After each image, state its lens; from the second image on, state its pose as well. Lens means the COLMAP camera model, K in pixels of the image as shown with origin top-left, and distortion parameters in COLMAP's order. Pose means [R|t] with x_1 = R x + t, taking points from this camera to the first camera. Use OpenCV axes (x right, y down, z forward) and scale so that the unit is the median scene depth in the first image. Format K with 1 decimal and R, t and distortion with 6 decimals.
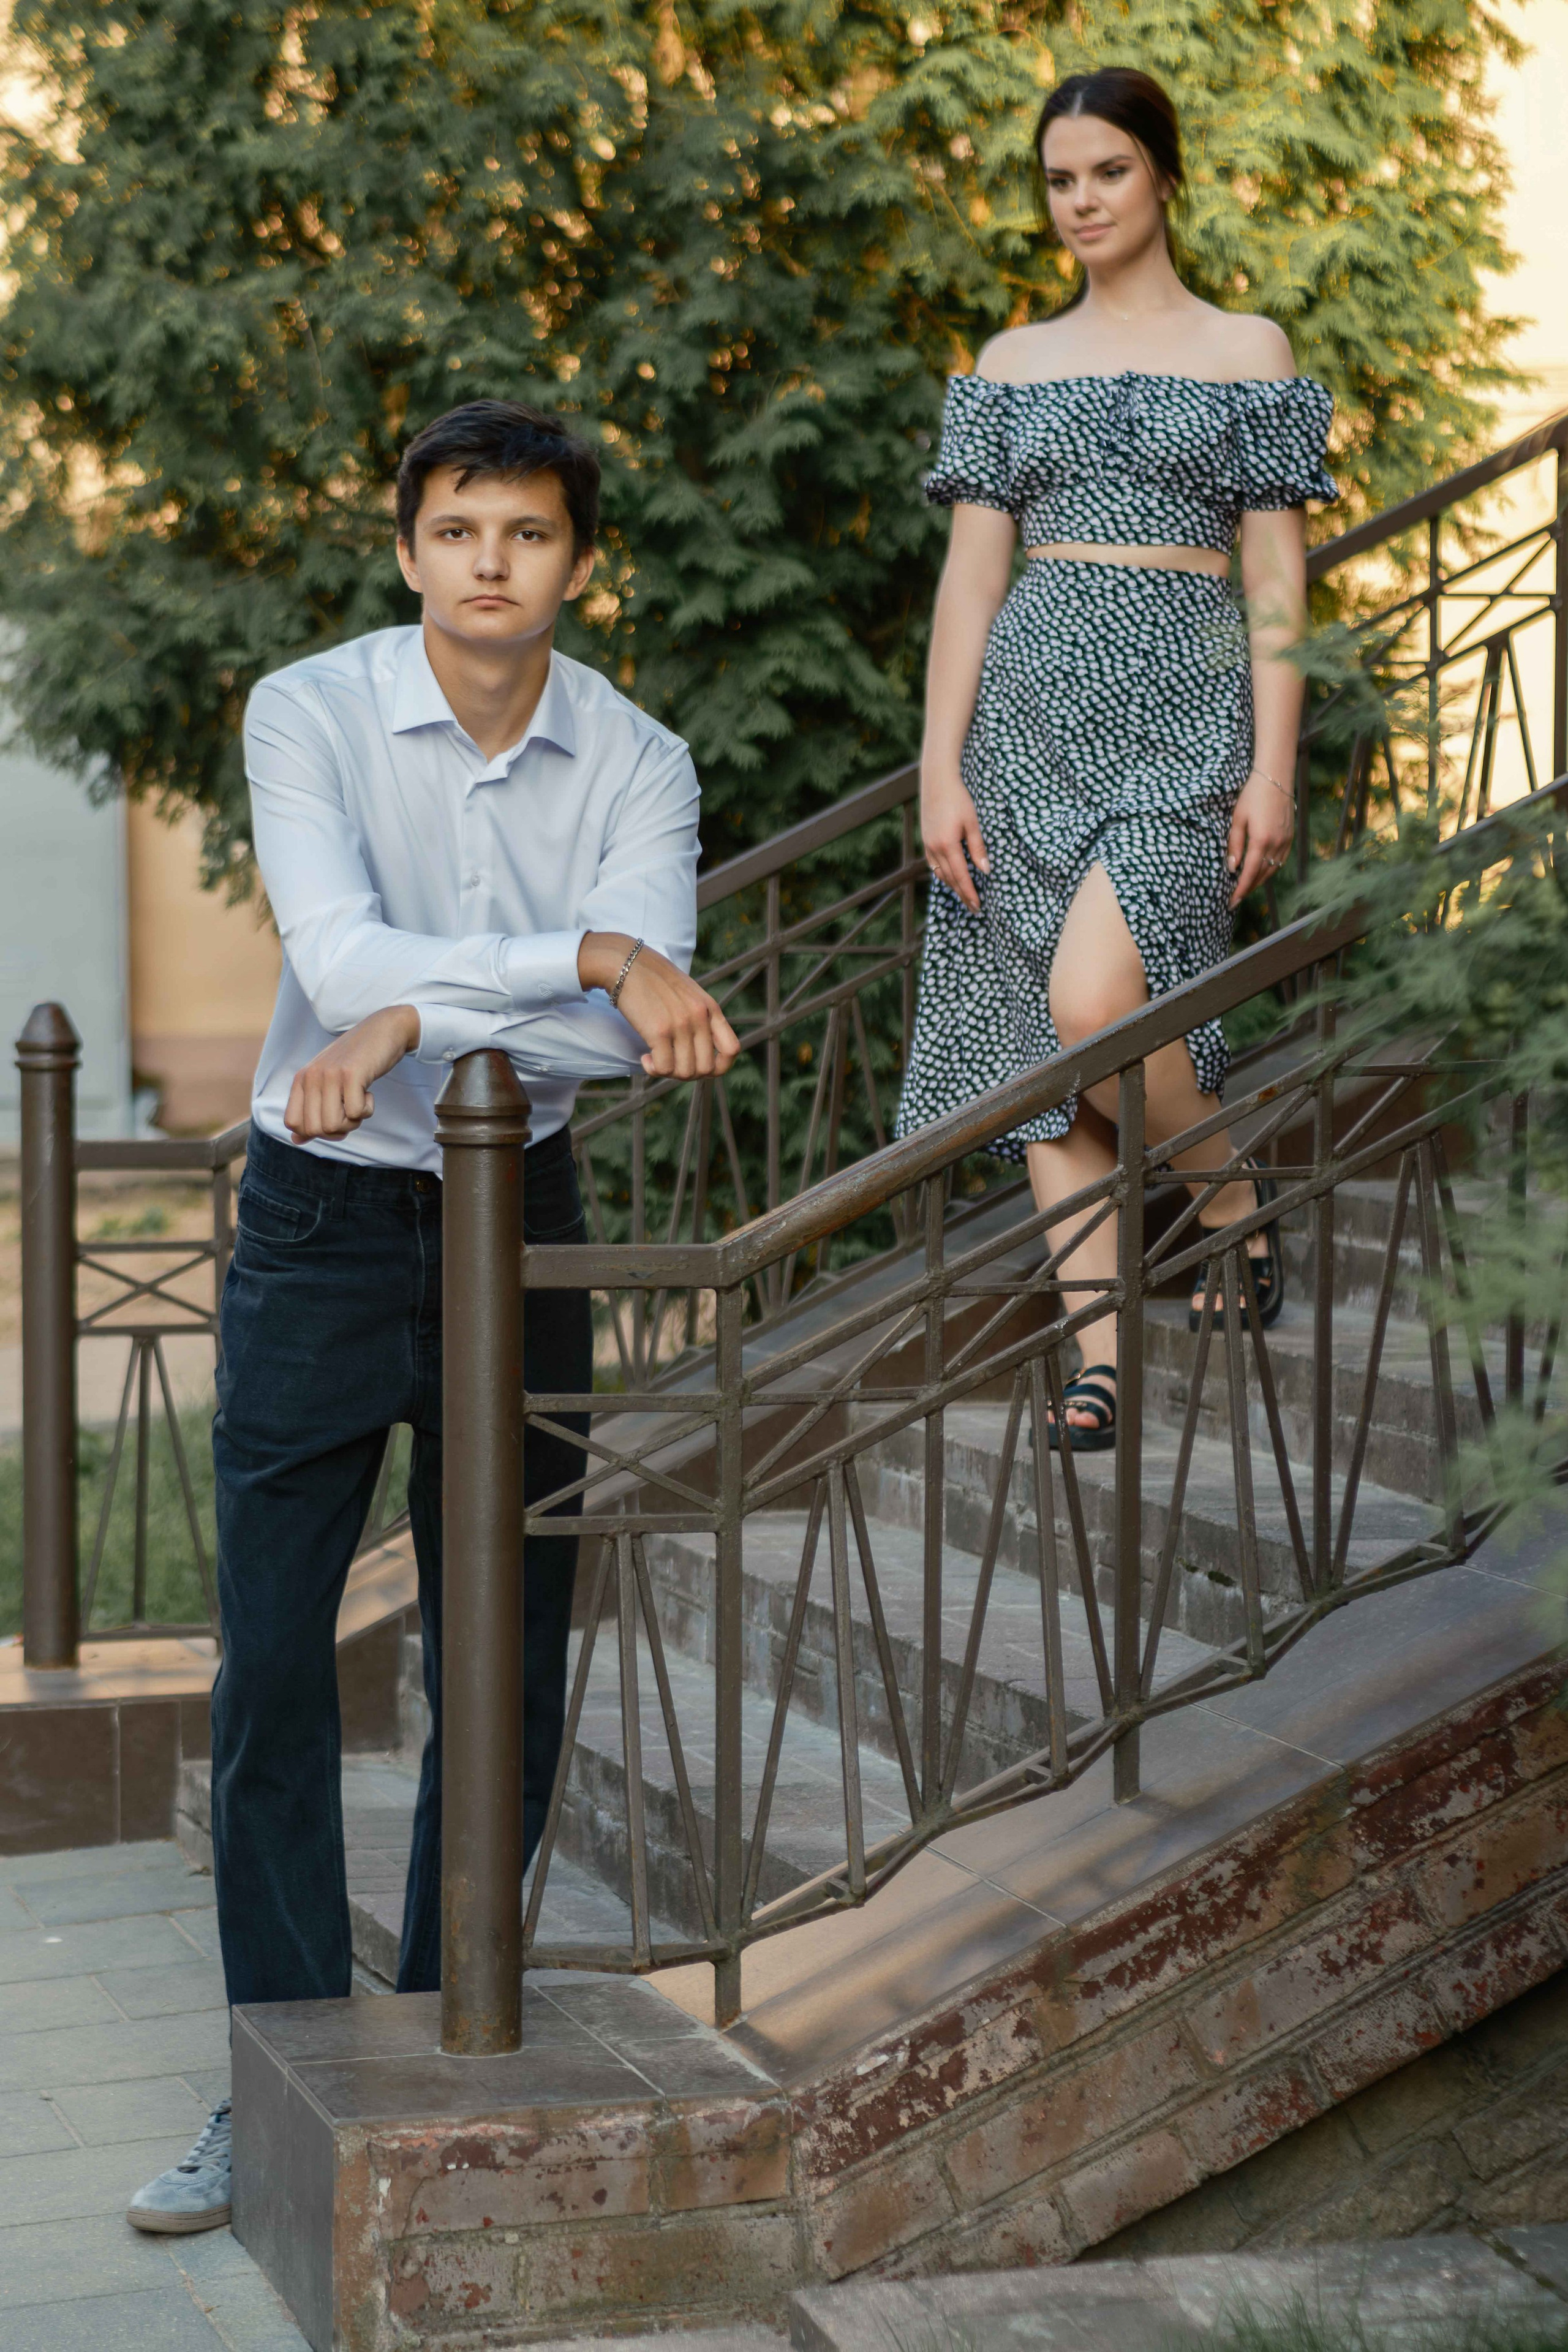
lens RADIAL K [[5719.1, 0, 784.0], [0, 5719.1, 1176.0], [0, 0, 1]] dist [0.065274, -2.126852]
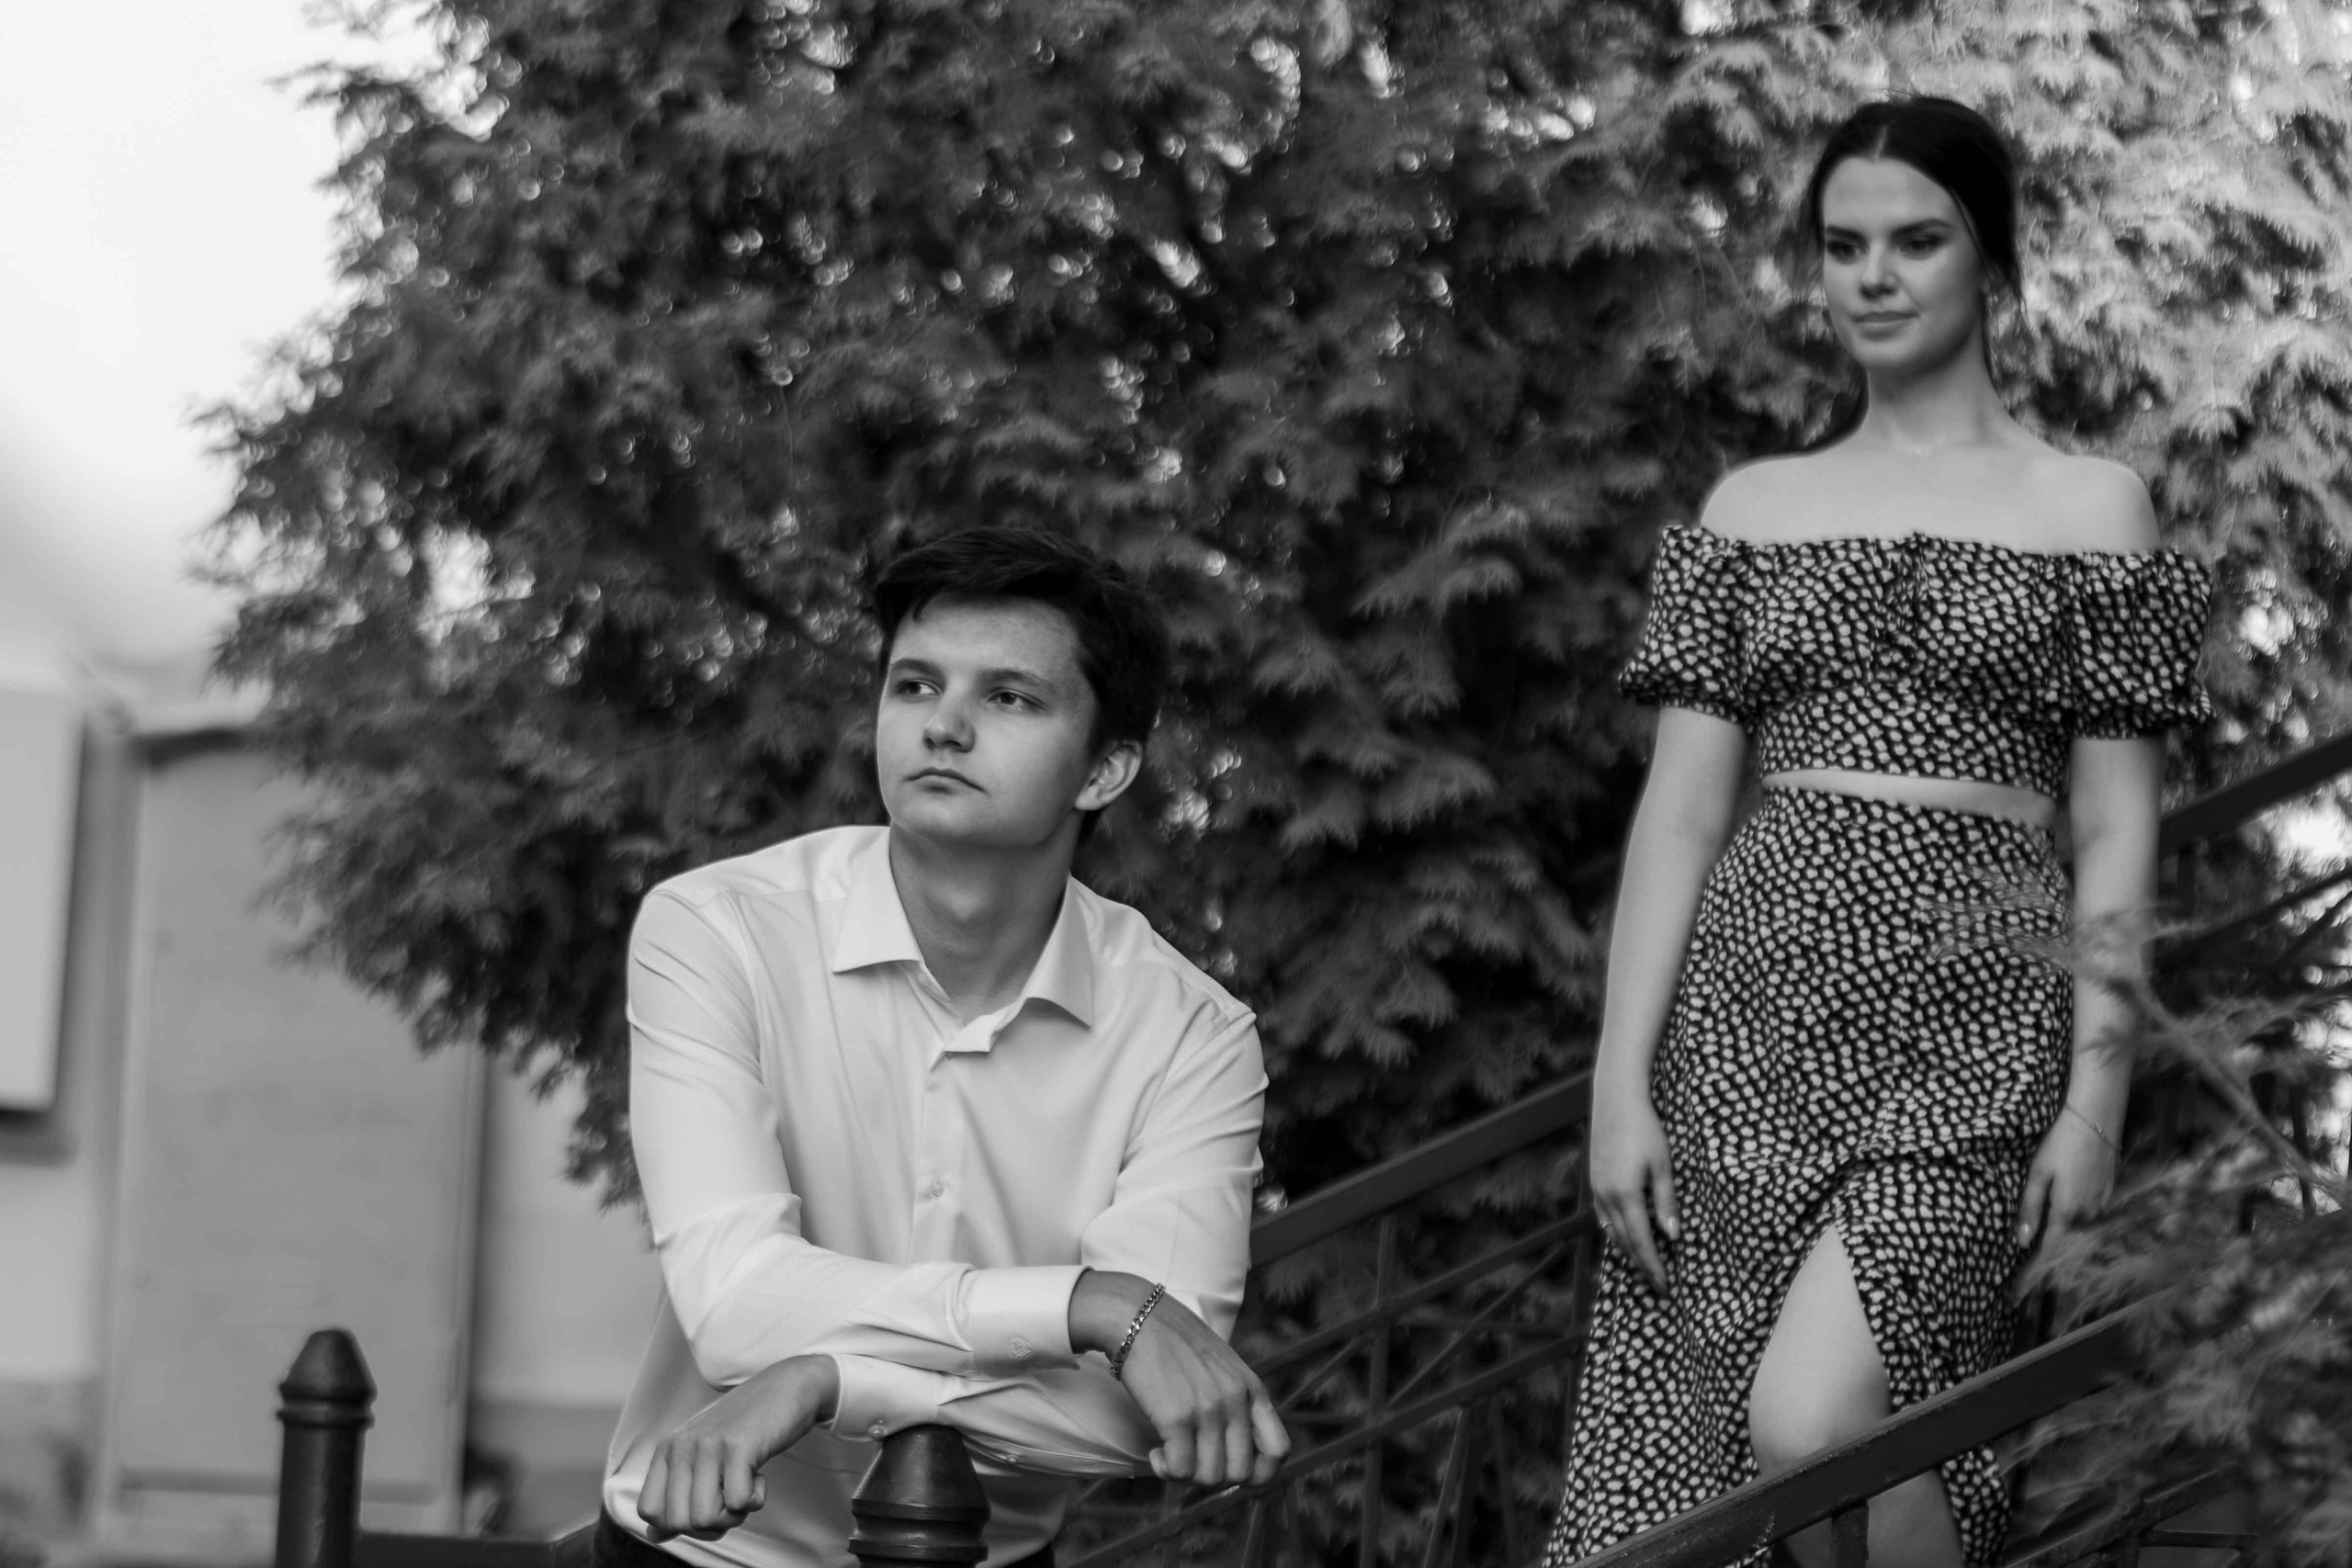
lens RADIAL K [[5718.5, 0, 1173.3], [0, 5718.5, 691.7], [0, 0, 1]] dist [0.065274, -2.126852]
pose [[0.997555, 0.065041, 0.025578, -0.049320], [-0.060860, 0.988337, -0.139593, -0.015921], [-0.034359, 0.137695, 0.989879, 0.299220]]
